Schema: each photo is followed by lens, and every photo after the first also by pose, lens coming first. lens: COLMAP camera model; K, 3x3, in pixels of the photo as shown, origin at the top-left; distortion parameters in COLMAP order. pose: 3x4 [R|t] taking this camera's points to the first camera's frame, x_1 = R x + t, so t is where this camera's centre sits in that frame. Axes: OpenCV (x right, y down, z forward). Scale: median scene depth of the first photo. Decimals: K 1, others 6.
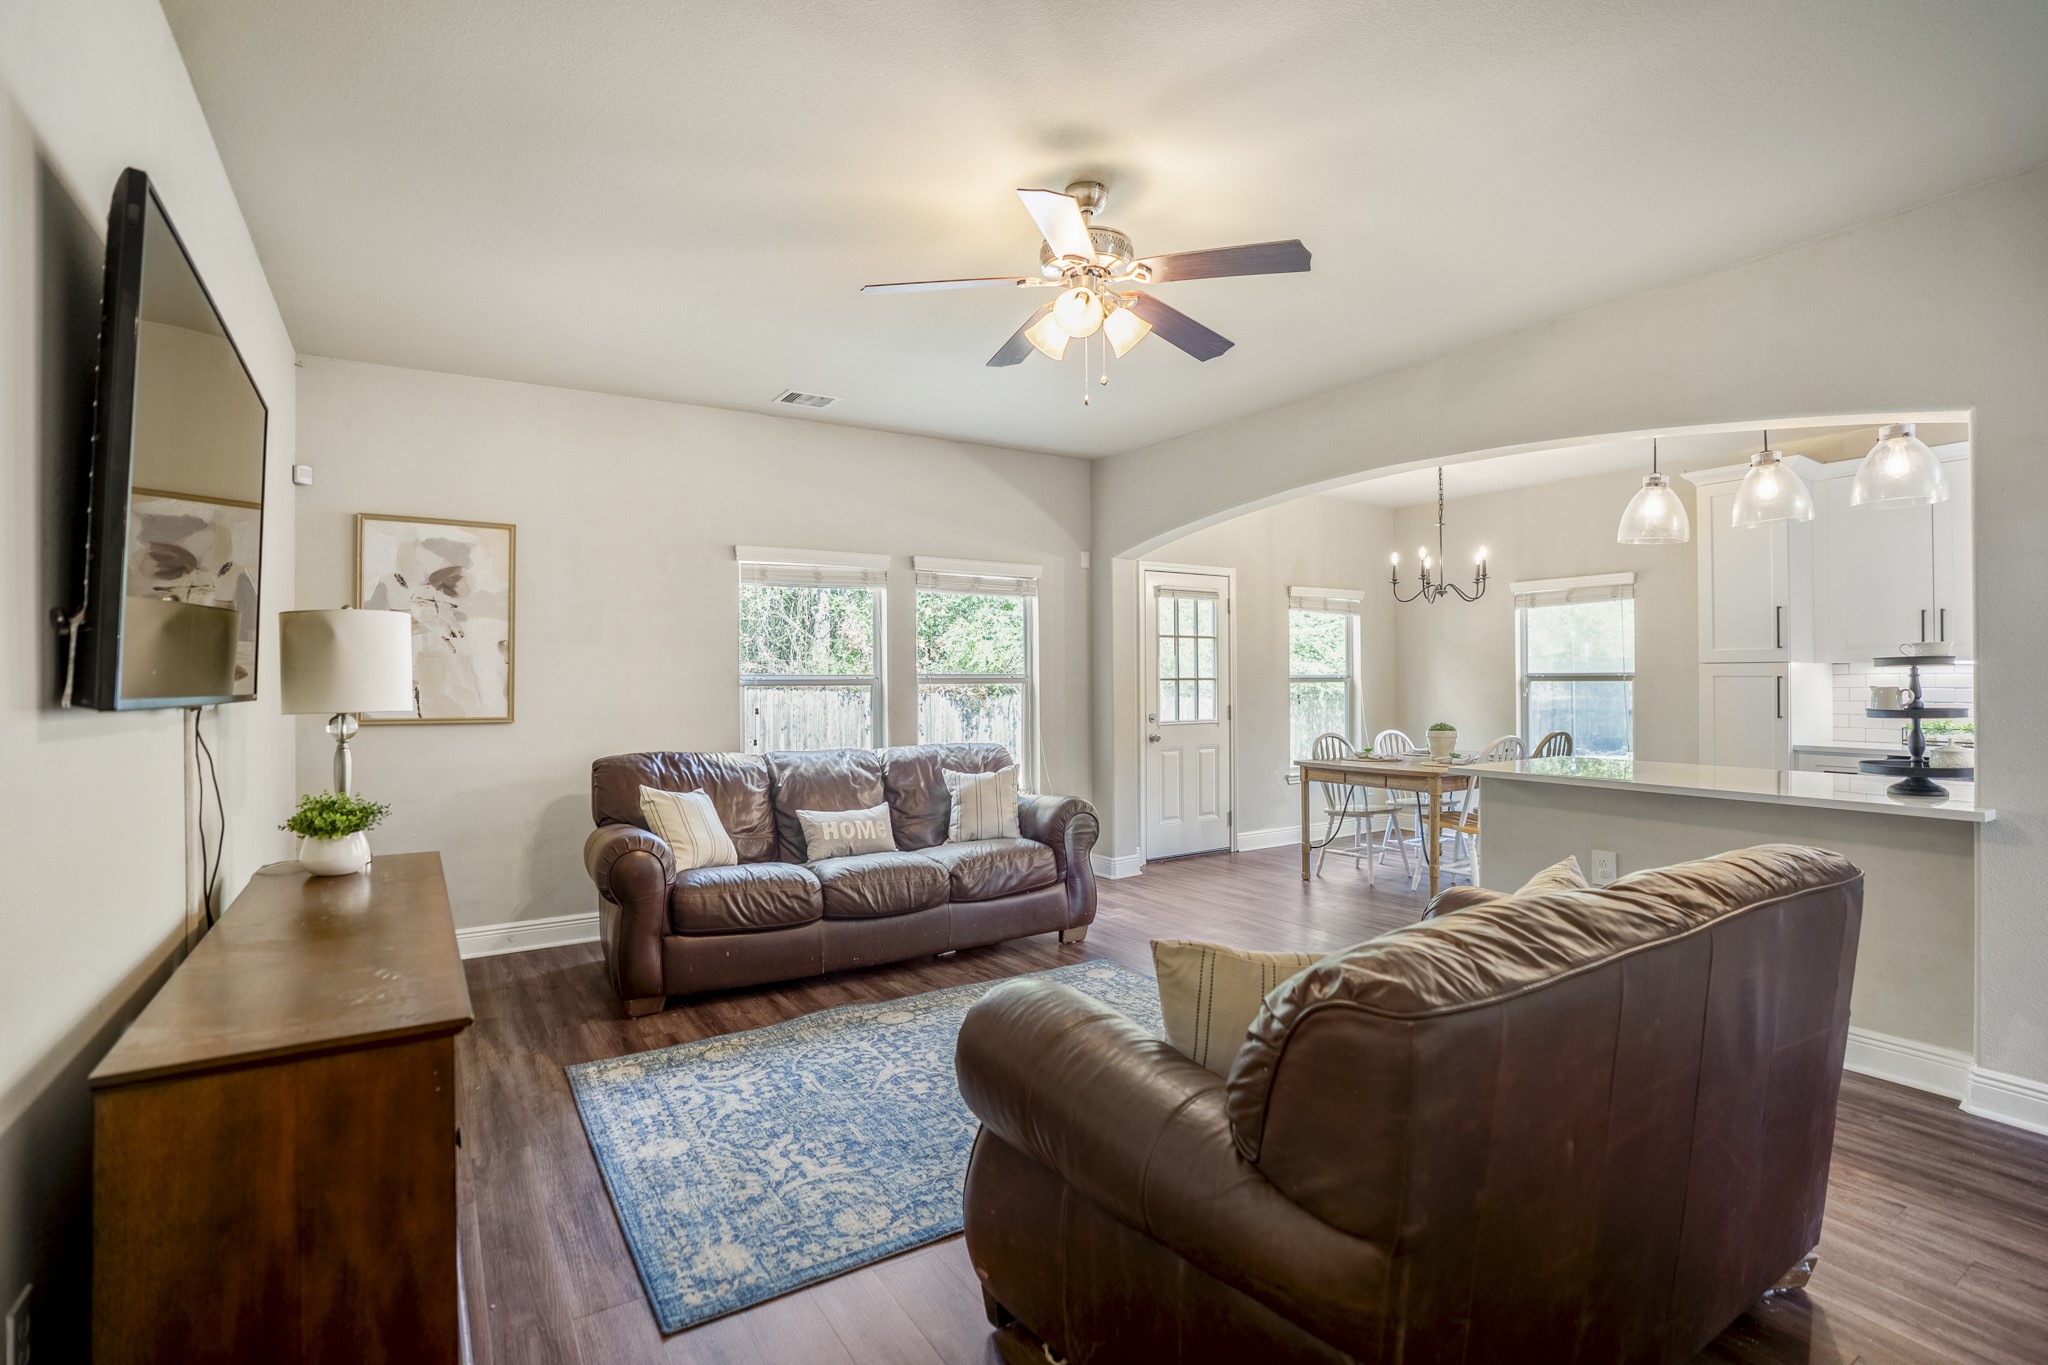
lens RADIAL K [[957.2, 0, 1017.9], [0, 957.2, 679.8], [0, 0, 1]] dist [-0.054723, 0.017730]
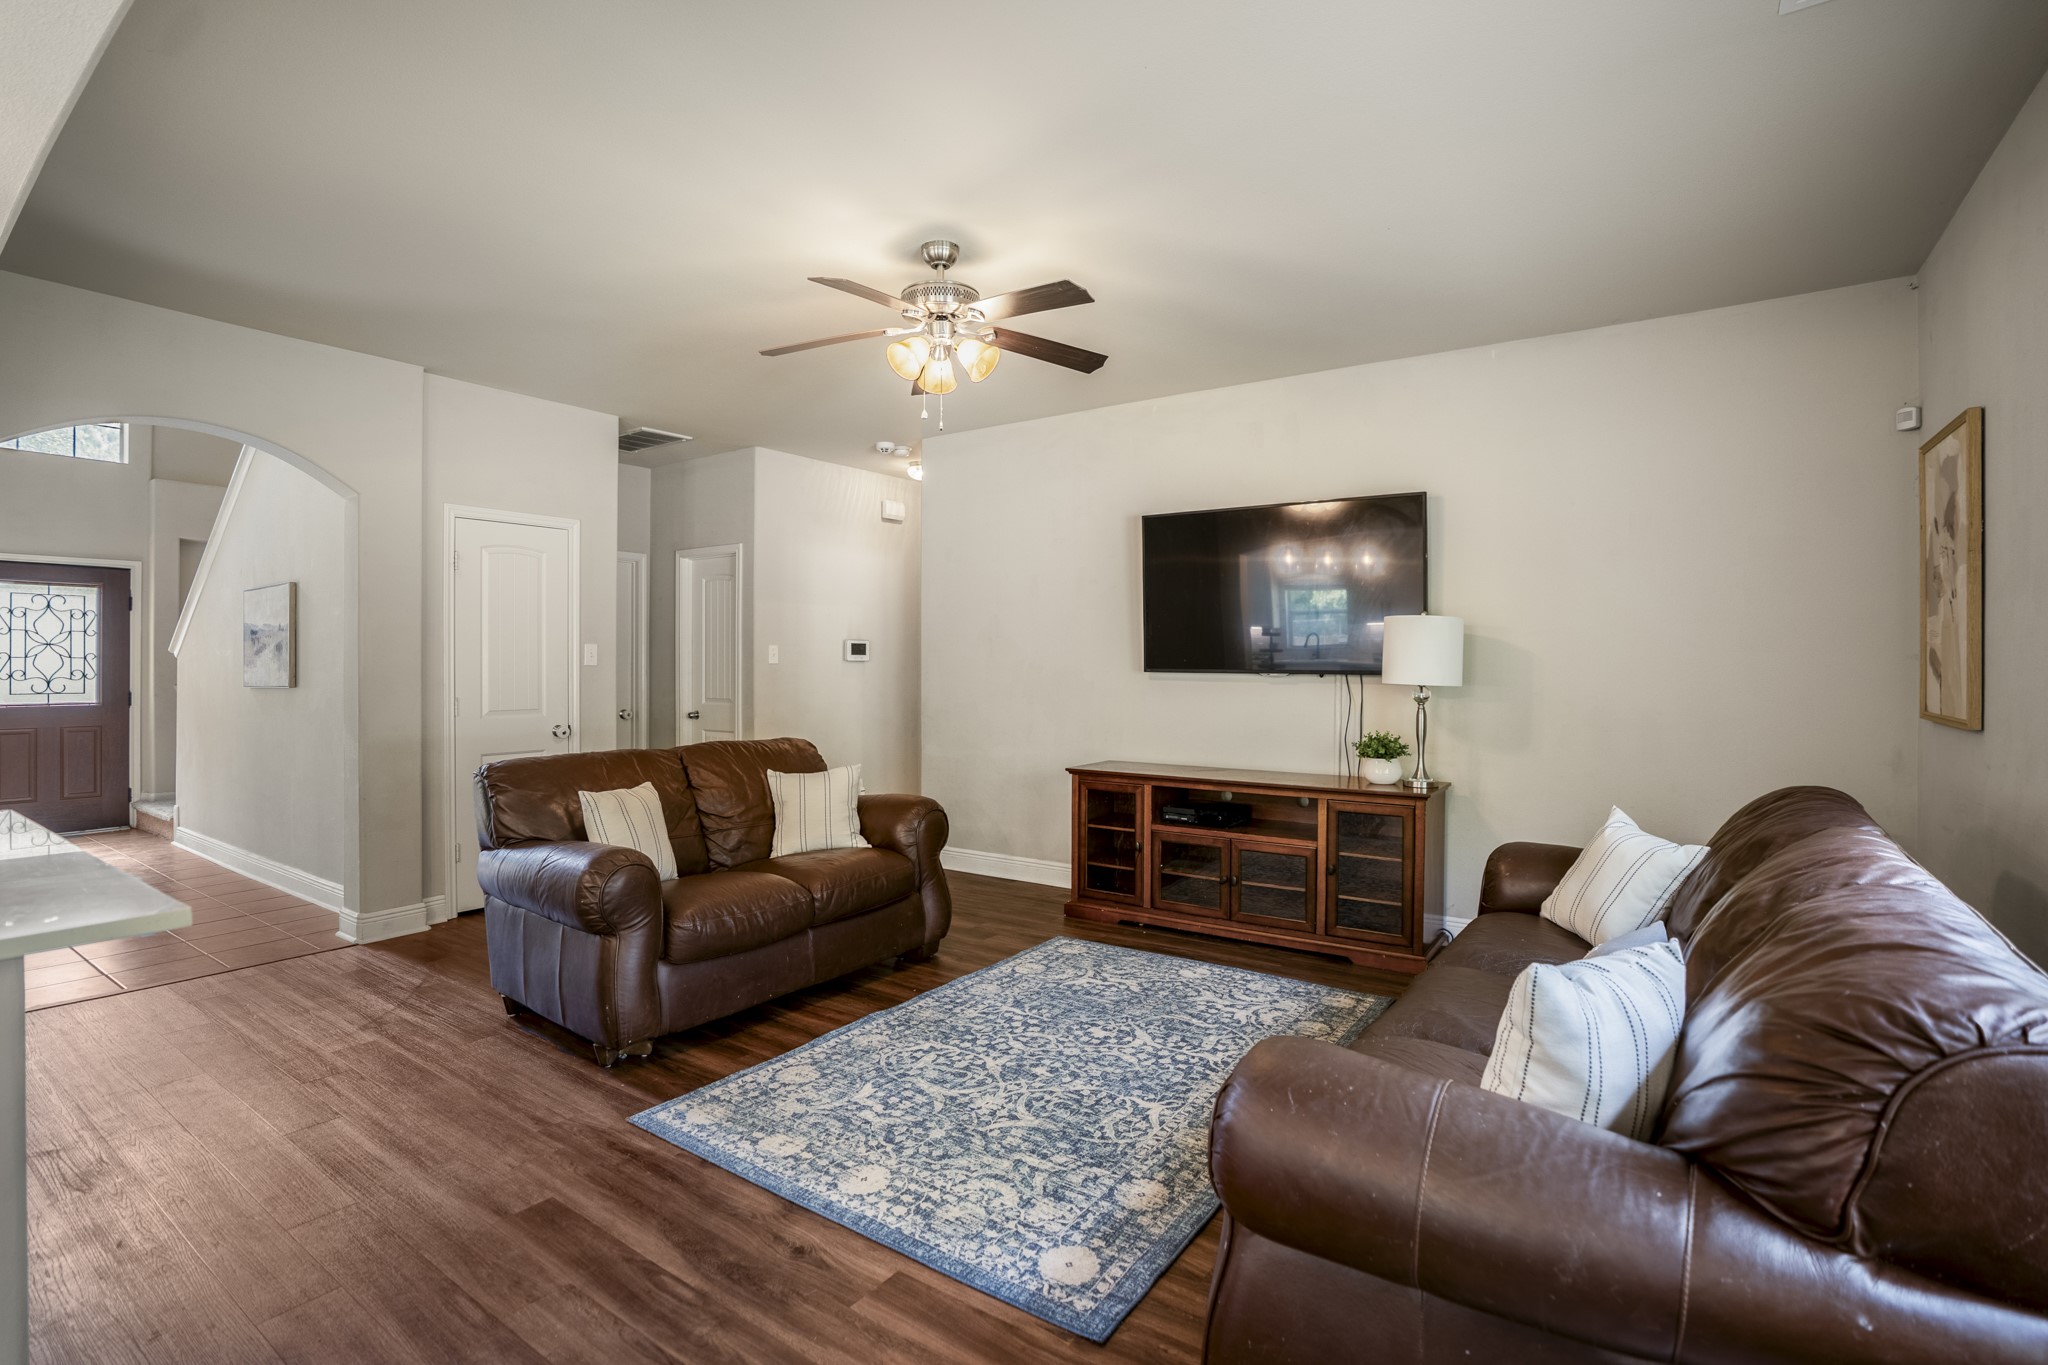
lens RADIAL K [[957.2, 0, 1014.3], [0, 957.2, 647.7], [0, 0, 1]] dist [-0.054723, 0.017730]
pose [[-0.923211, -0.002198, -0.384288, 0.381684], [0.004811, 0.999839, -0.017277, 0.000979], [0.384264, -0.017799, -0.923052, 1.838197]]
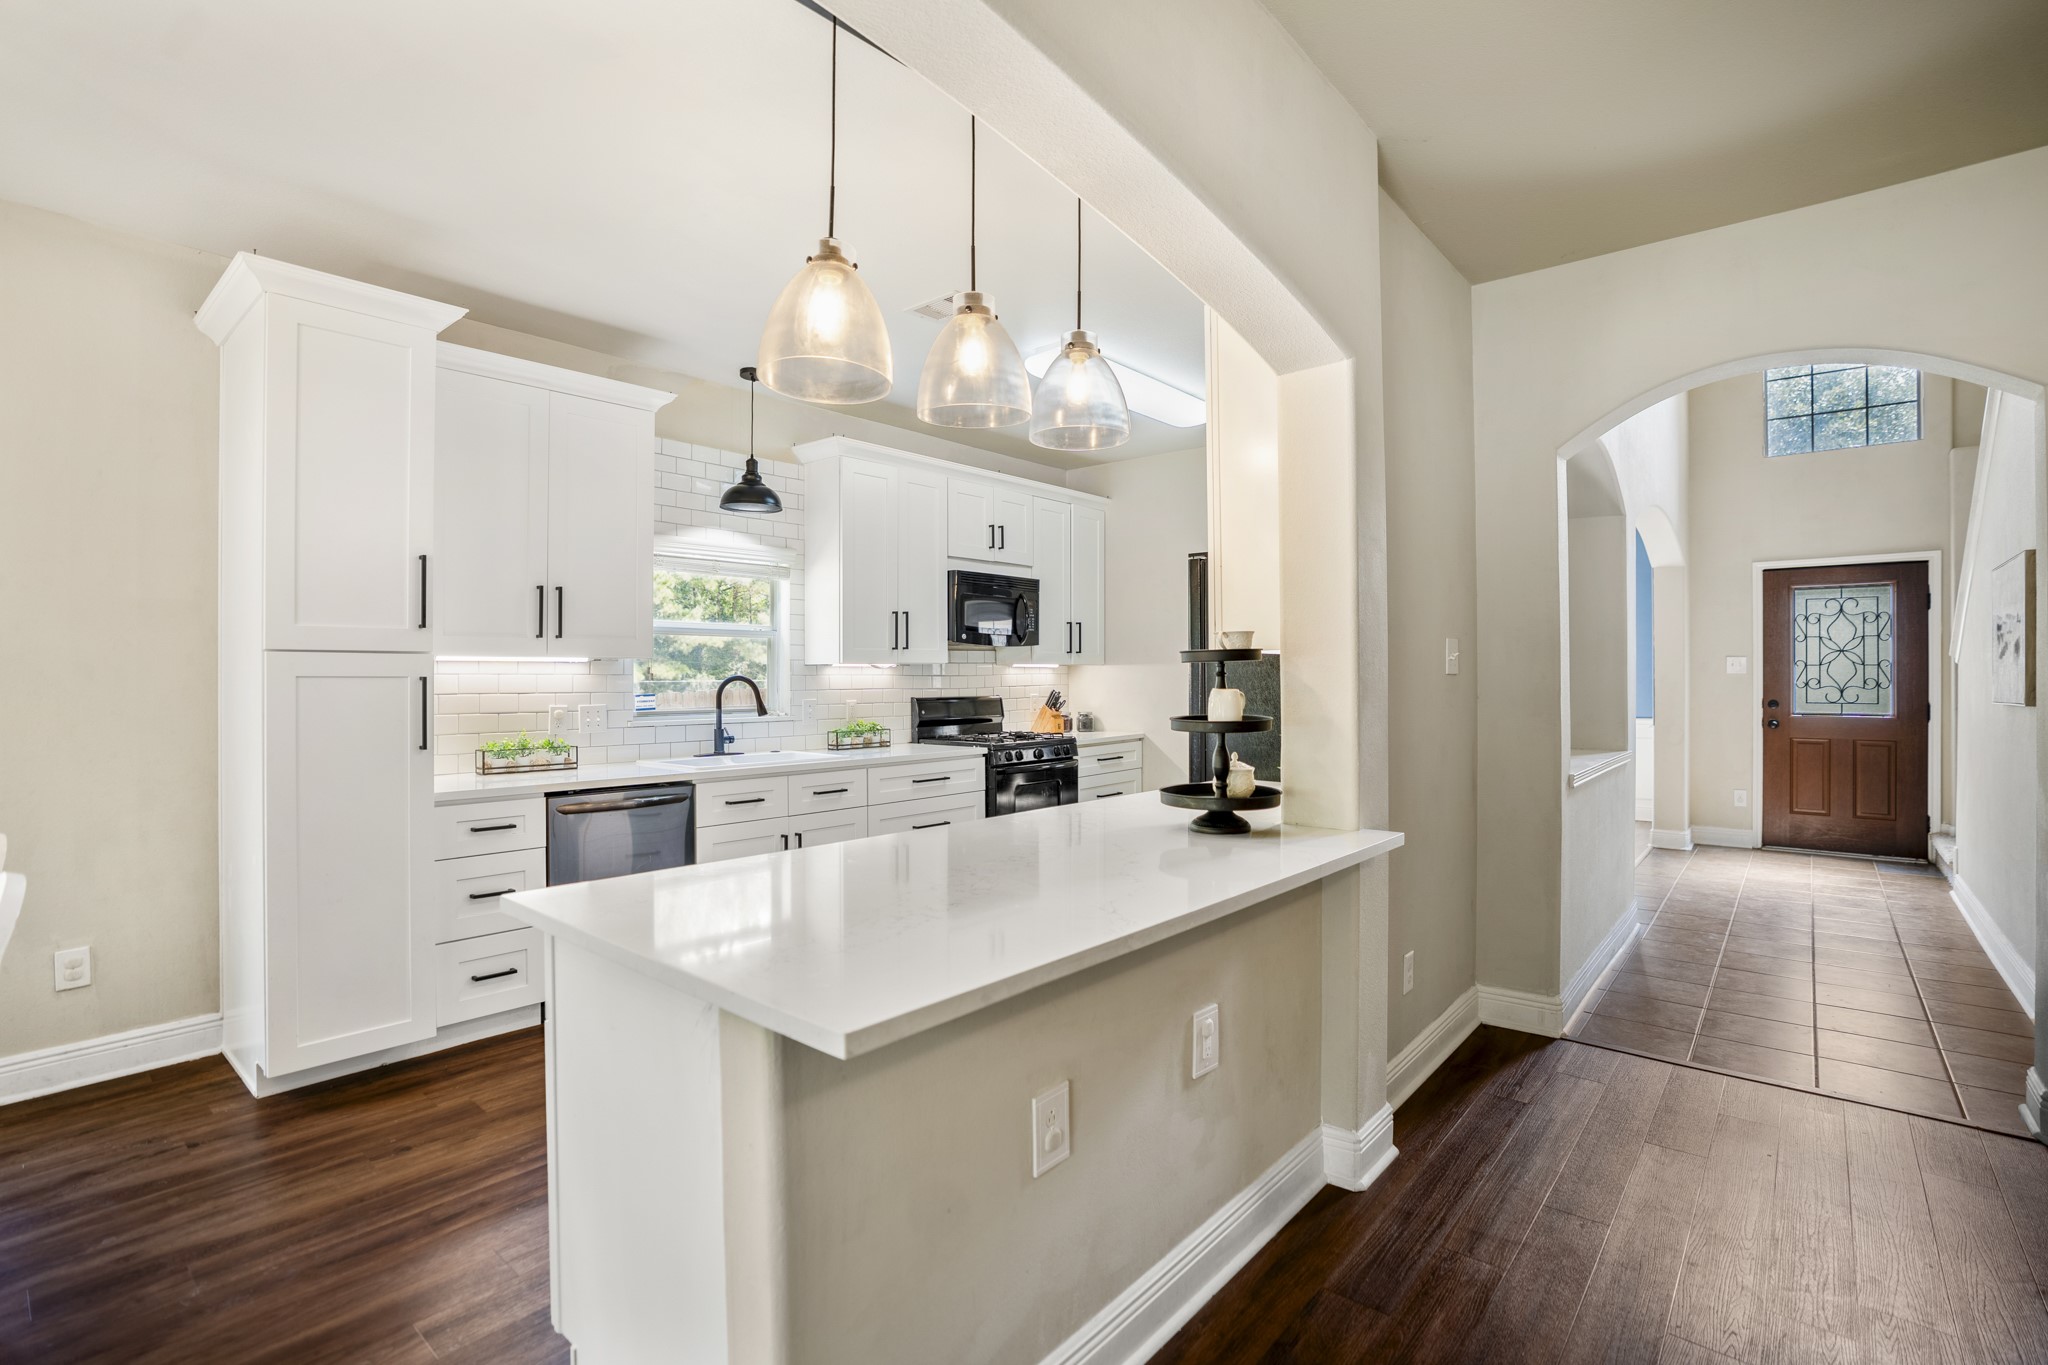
lens RADIAL K [[957.2, 0, 1021.7], [0, 957.2, 677.2], [0, 0, 1]] dist [-0.054723, 0.017730]
pose [[-0.298110, 0.005662, 0.954515, 0.247076], [0.006021, 0.999974, -0.004051, -0.000382], [-0.954513, 0.004539, -0.298136, 1.299250]]
